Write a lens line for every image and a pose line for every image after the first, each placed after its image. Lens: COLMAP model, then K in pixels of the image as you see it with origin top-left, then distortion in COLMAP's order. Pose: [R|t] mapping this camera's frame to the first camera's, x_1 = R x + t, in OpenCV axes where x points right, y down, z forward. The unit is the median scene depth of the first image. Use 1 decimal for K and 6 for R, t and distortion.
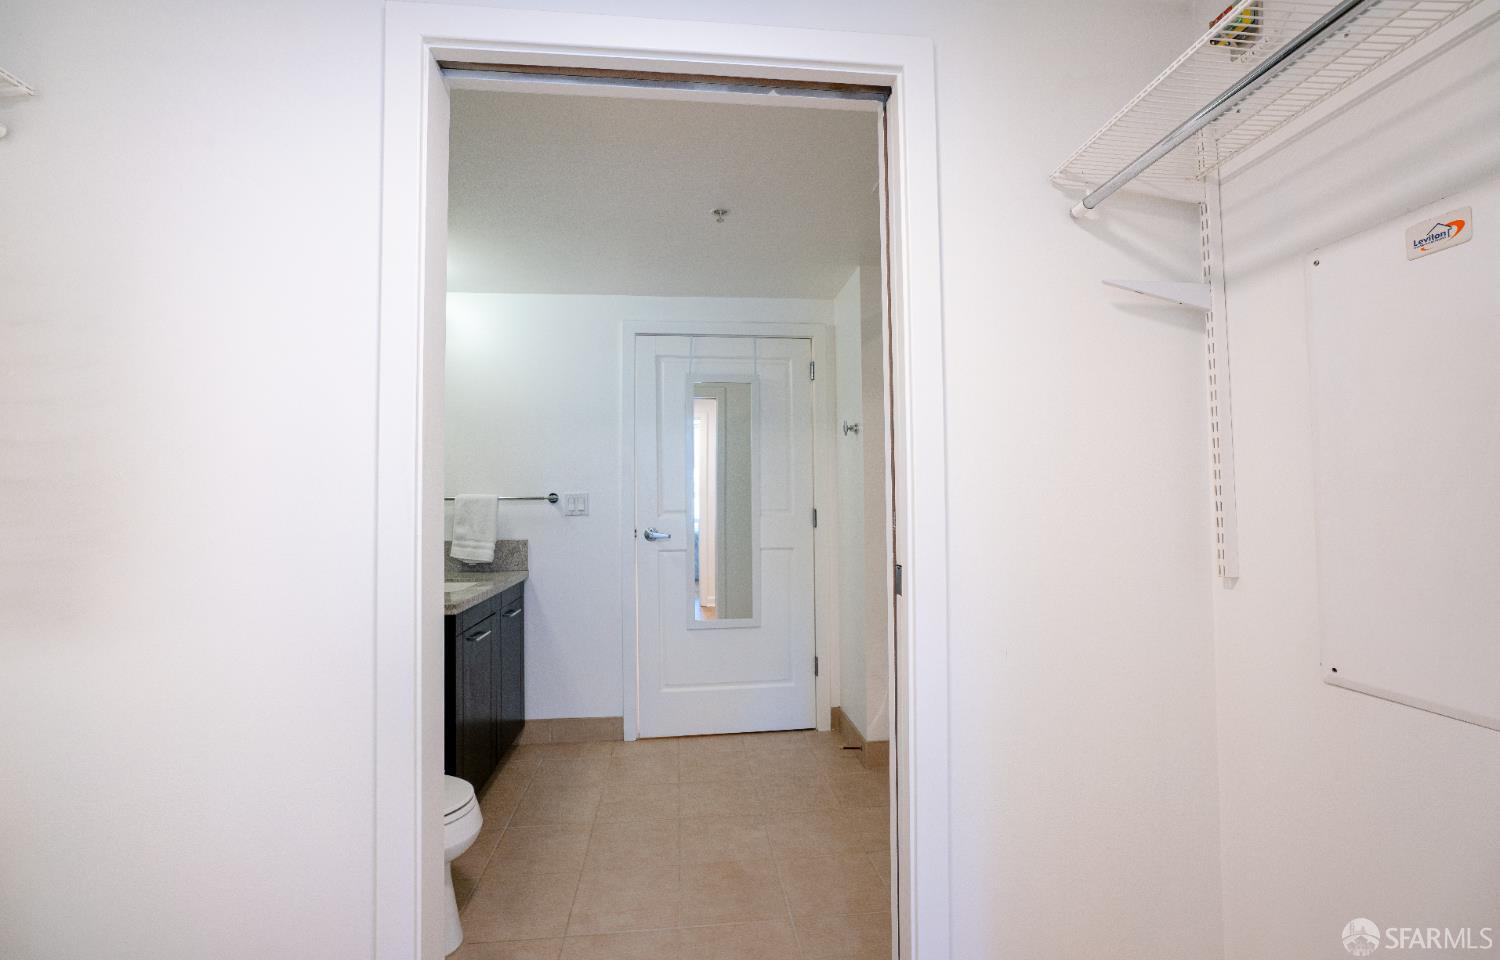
lens RADIAL K [[647.6, 0, 753.9], [0, 647.6, 495.3], [0, 0, 1]] dist [-0.020344, 0.006451]
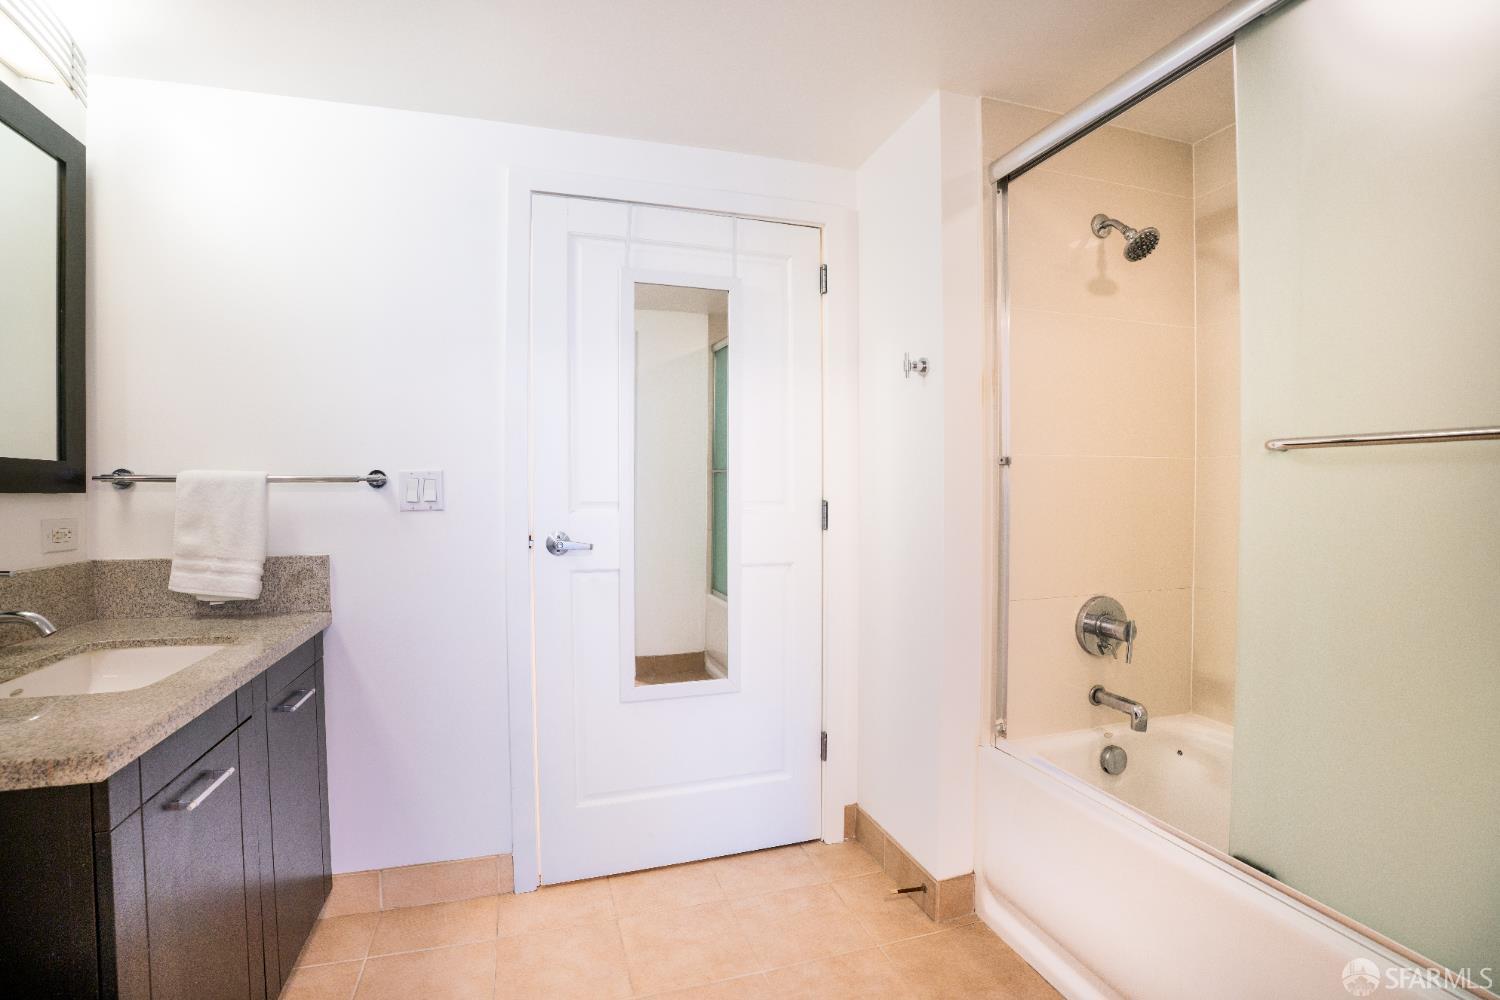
lens RADIAL K [[685.6, 0, 749.6], [0, 685.6, 512.2], [0, 0, 1]] dist [-0.065672, 0.016773]
pose [[0.980890, 0.001343, 0.194557, -0.111931], [-0.008918, 0.999236, 0.038060, 0.007909], [-0.194357, -0.039068, 0.980153, 0.379632]]
